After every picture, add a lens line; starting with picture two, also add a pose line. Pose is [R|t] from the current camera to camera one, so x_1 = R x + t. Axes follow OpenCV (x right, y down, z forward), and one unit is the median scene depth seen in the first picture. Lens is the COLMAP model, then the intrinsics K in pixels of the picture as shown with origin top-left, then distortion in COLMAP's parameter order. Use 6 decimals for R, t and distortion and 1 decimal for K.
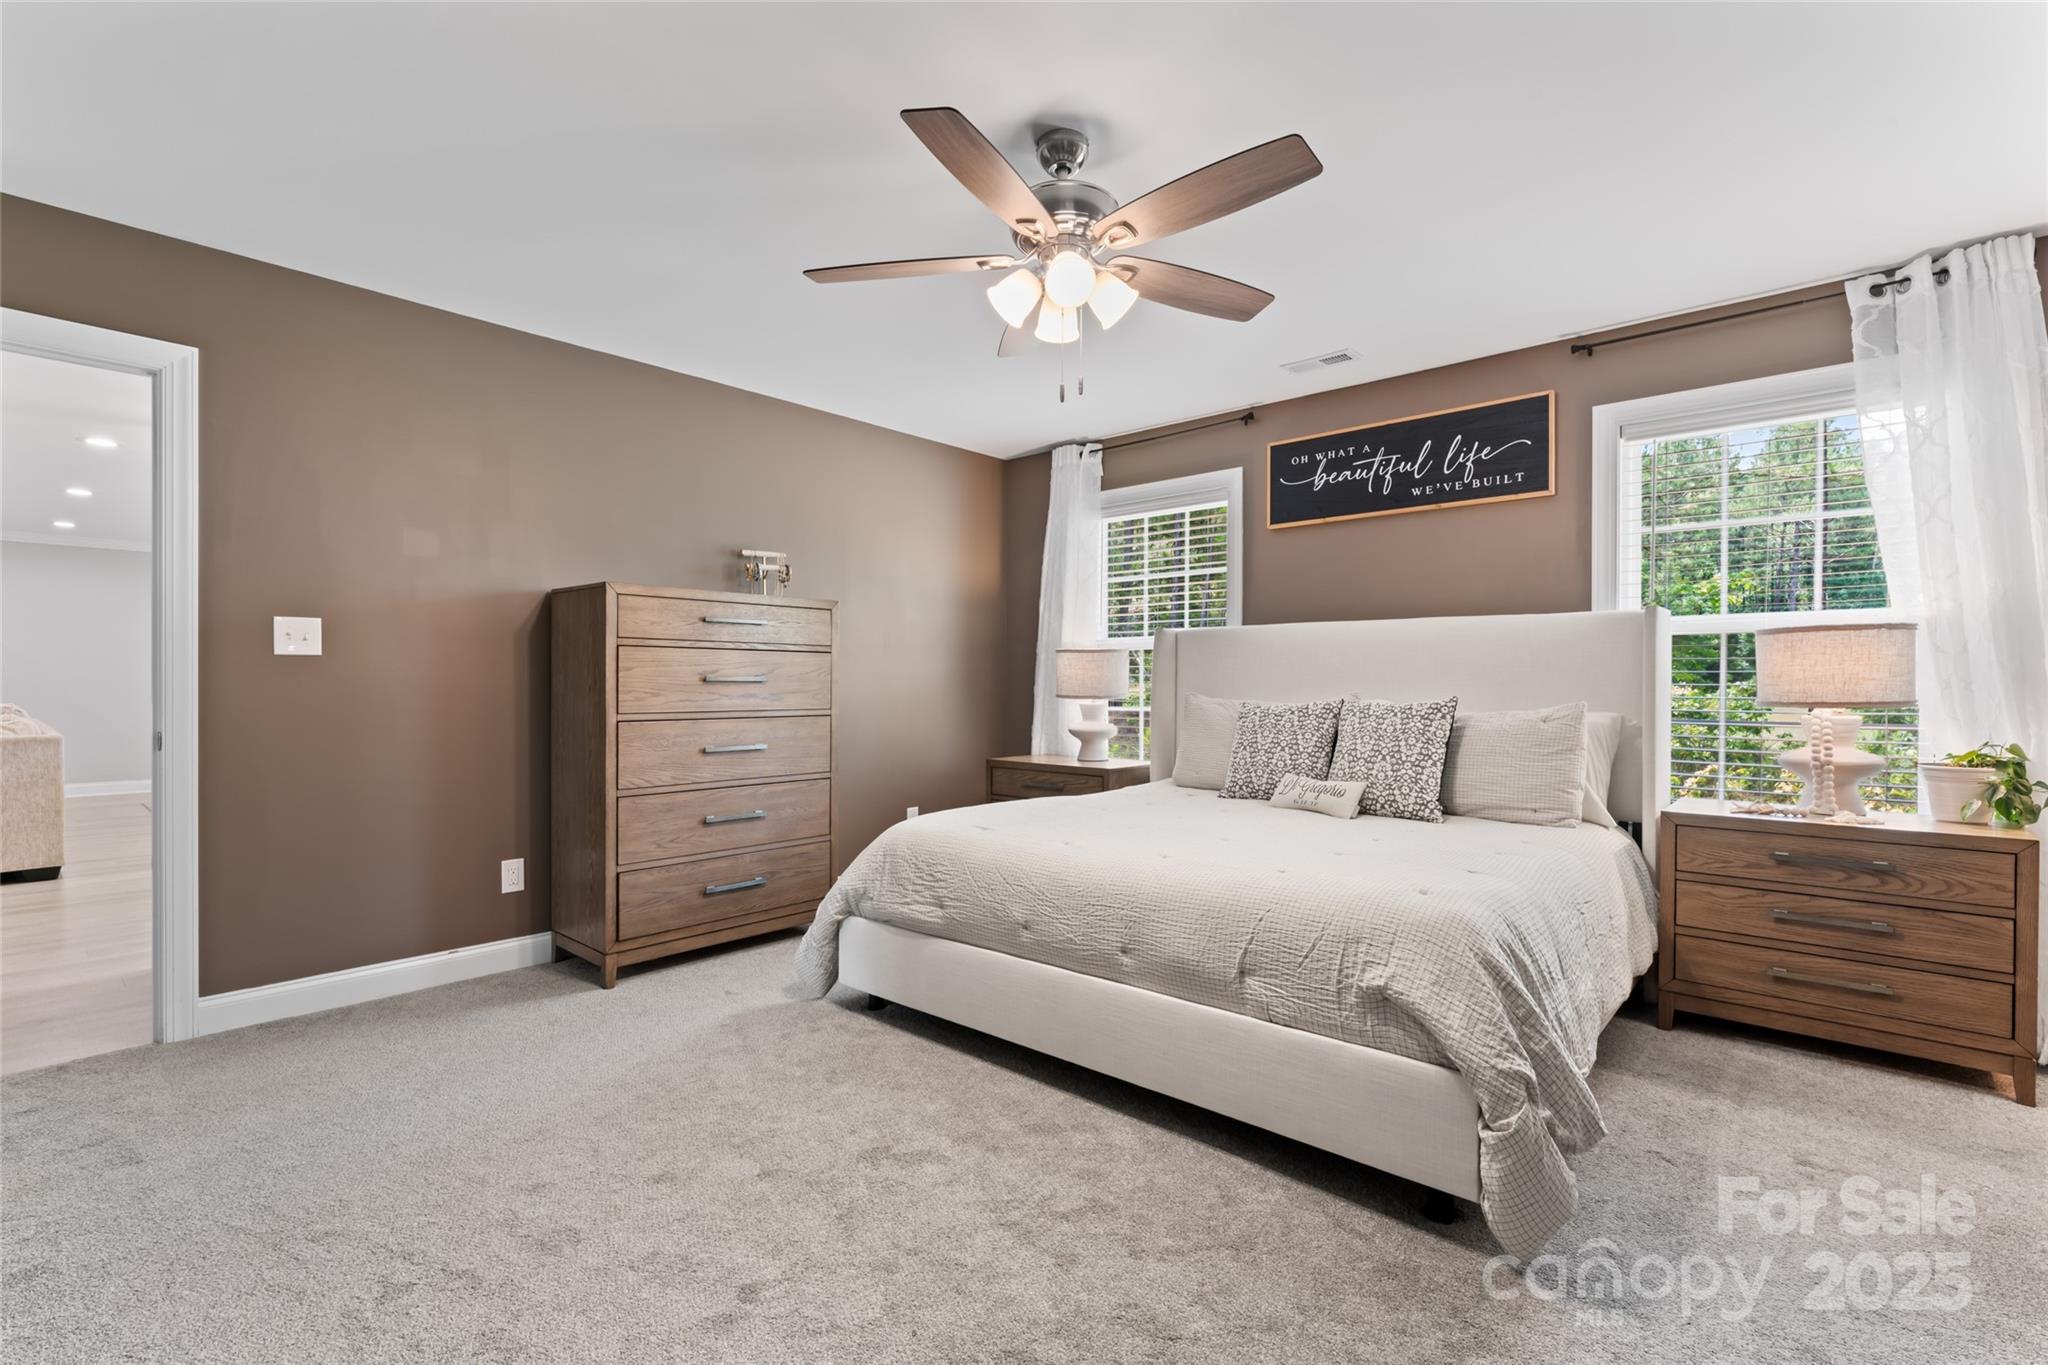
lens RADIAL K [[931.8, 0, 1024.0], [0, 931.8, 682.5], [0, 0, 1]] dist [-0.010461, 0.000010]
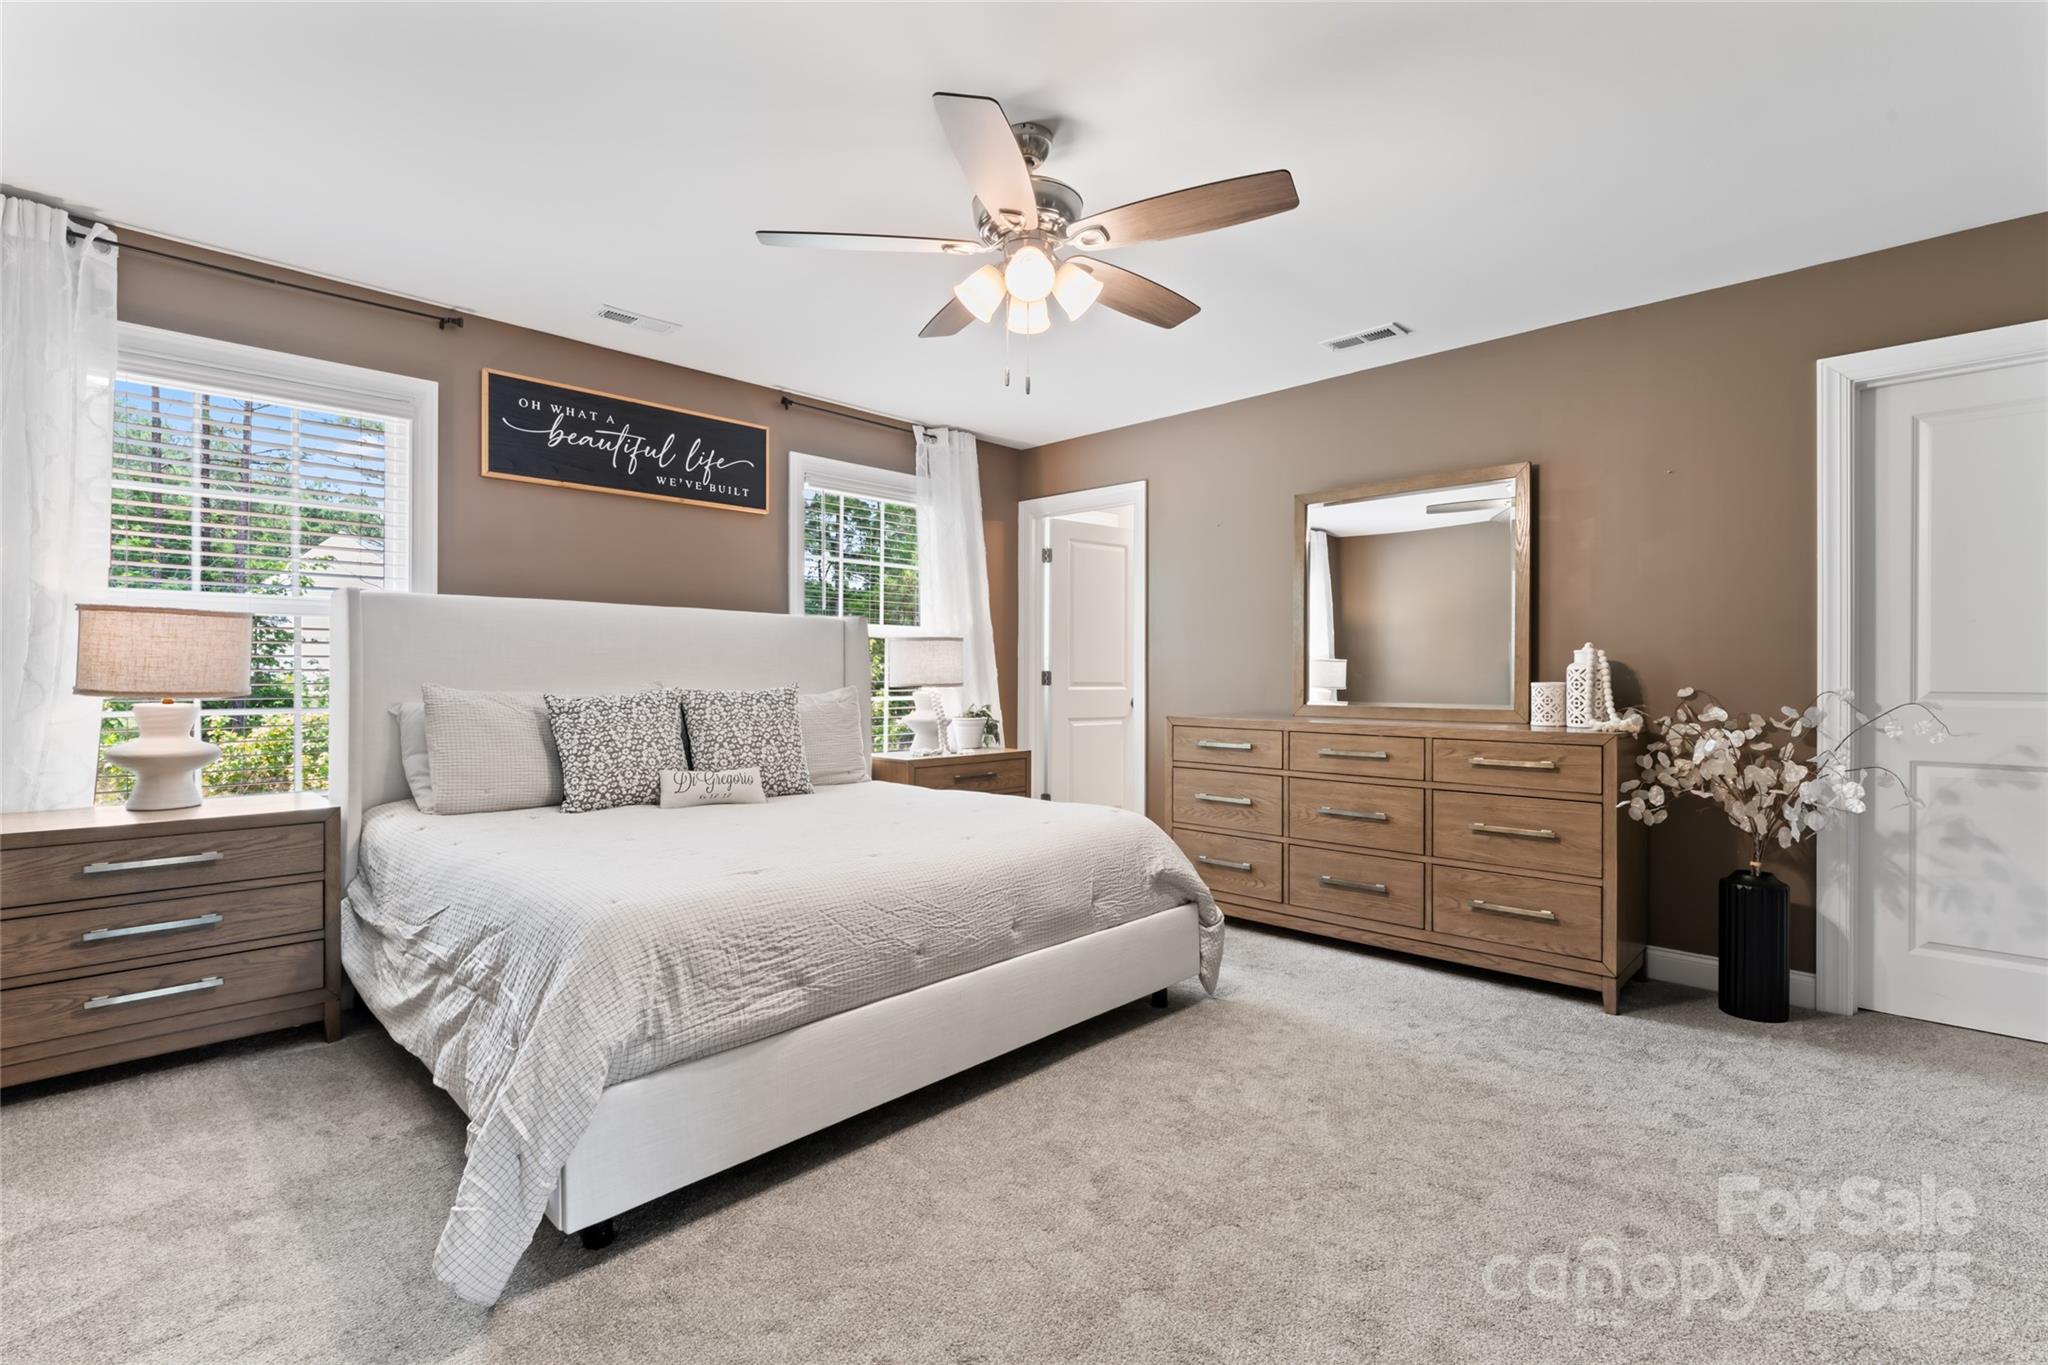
lens RADIAL K [[936.0, 0, 1022.8], [0, 936.0, 668.7], [0, 0, 1]] dist [-0.000978, -0.000264]
pose [[0.039177, 0.002000, 0.999230, -0.586649], [-0.004864, 0.999987, -0.001811, -0.001867], [-0.999220, -0.004790, 0.039186, 0.582260]]
